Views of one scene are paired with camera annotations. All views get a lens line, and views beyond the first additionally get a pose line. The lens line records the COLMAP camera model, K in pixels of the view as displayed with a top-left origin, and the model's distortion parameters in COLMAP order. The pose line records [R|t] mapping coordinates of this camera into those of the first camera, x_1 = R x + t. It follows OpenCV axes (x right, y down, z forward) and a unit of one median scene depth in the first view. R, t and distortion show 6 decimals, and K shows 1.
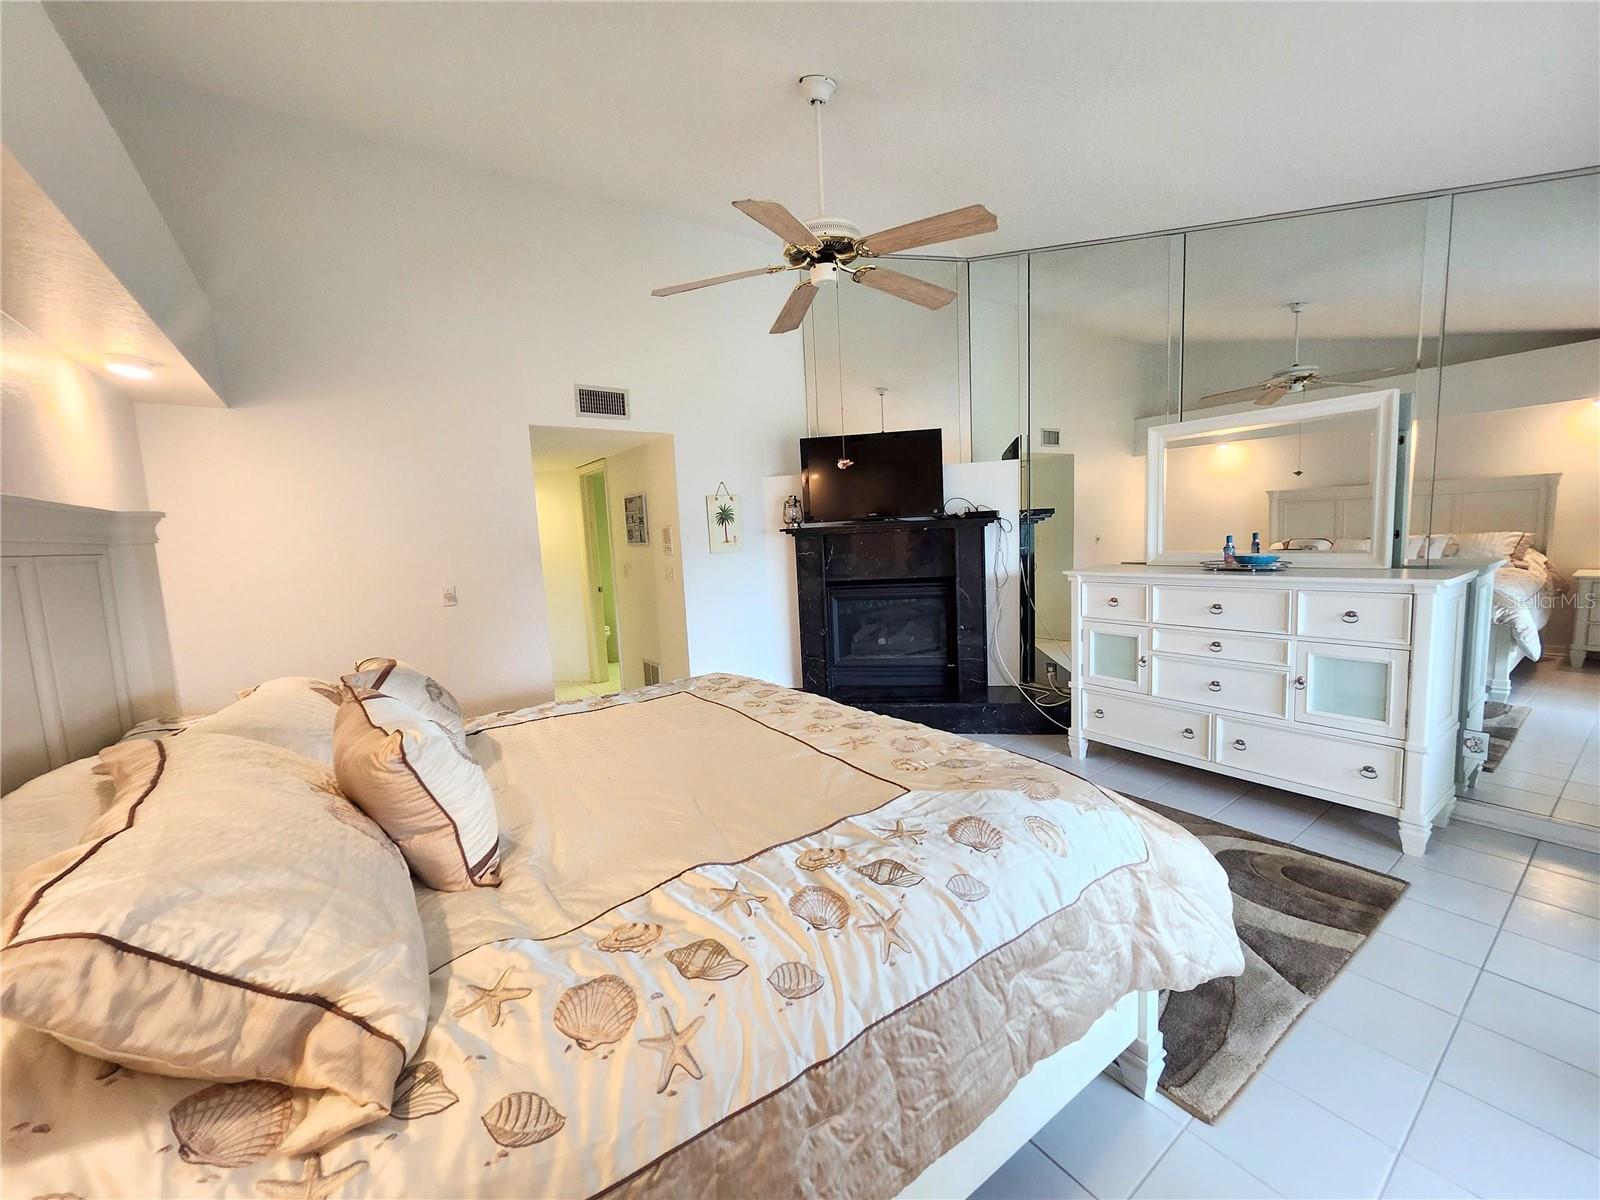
lens RADIAL K [[627.0, 0, 795.7], [0, 627.0, 599.0], [0, 0, 1]] dist [-0.011193, 0.004485]
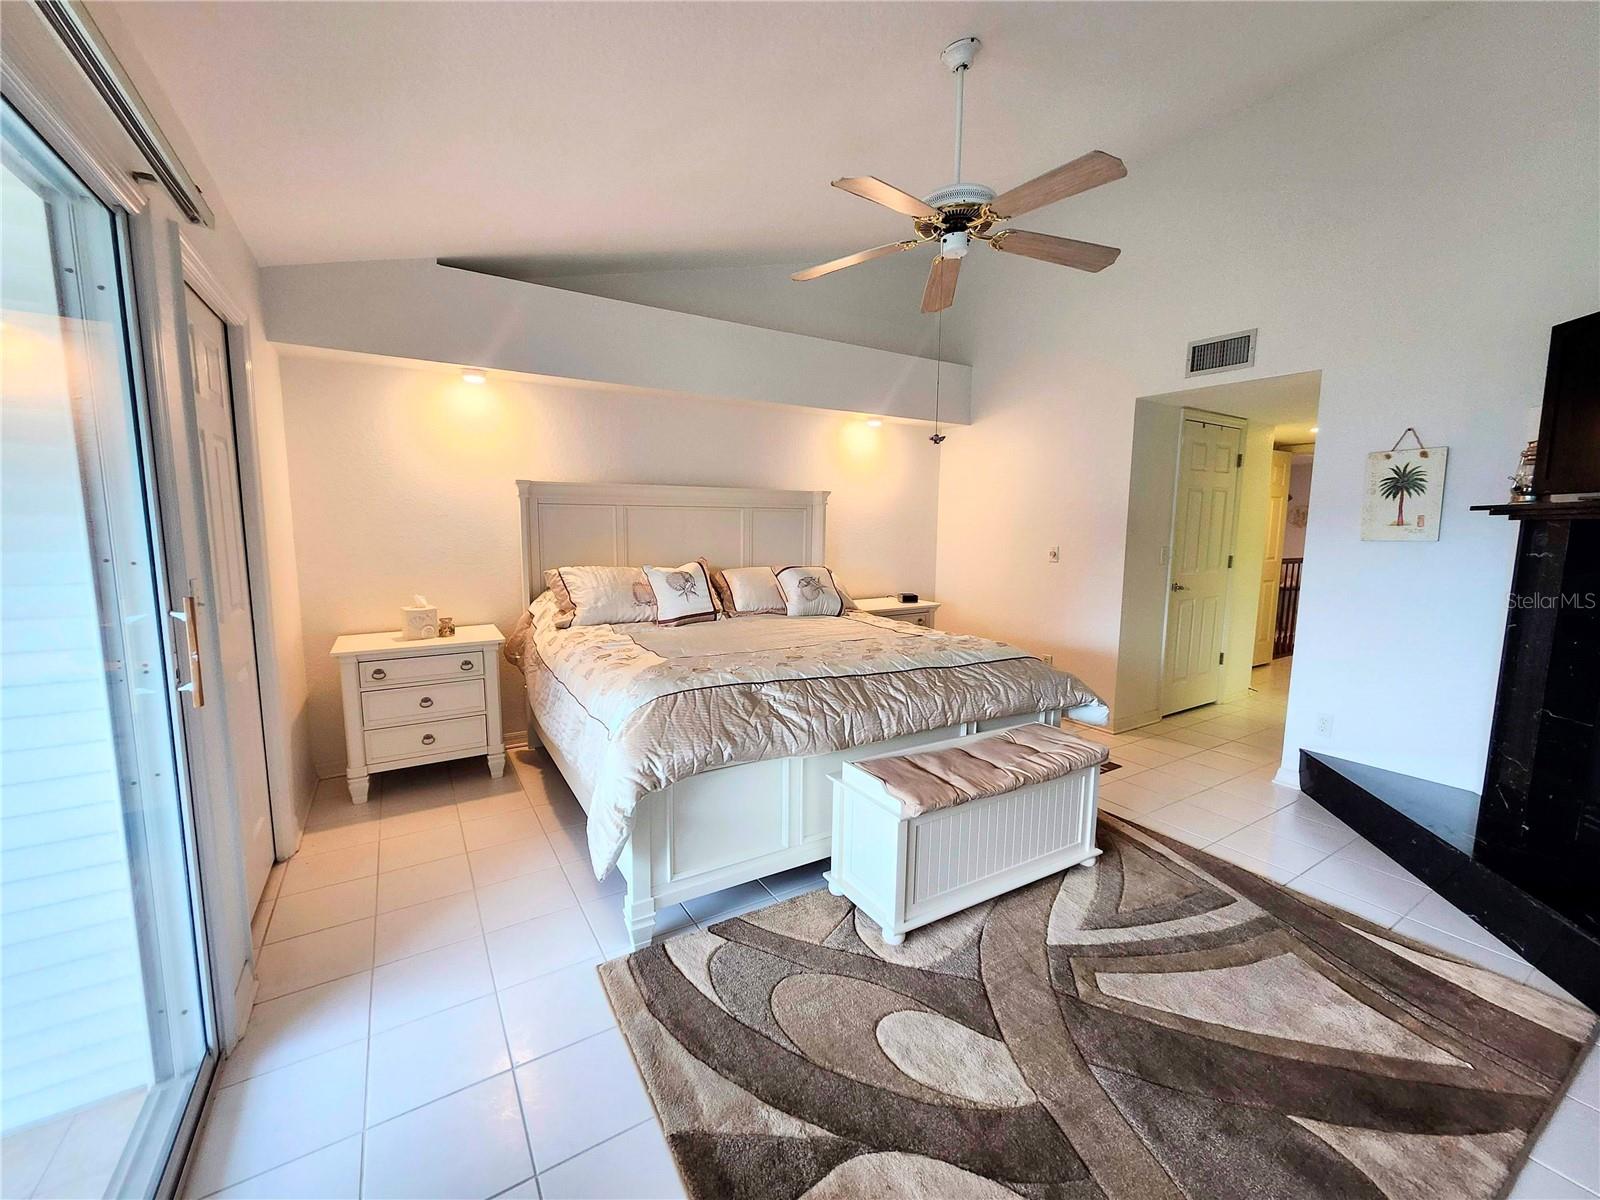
lens RADIAL K [[627.0, 0, 795.7], [0, 627.0, 599.0], [0, 0, 1]] dist [-0.011193, 0.004485]
pose [[-0.066969, 0.167944, -0.983519, 0.644625], [-0.111317, 0.978320, 0.174636, -0.069232], [0.991526, 0.121178, -0.046822, 0.509612]]
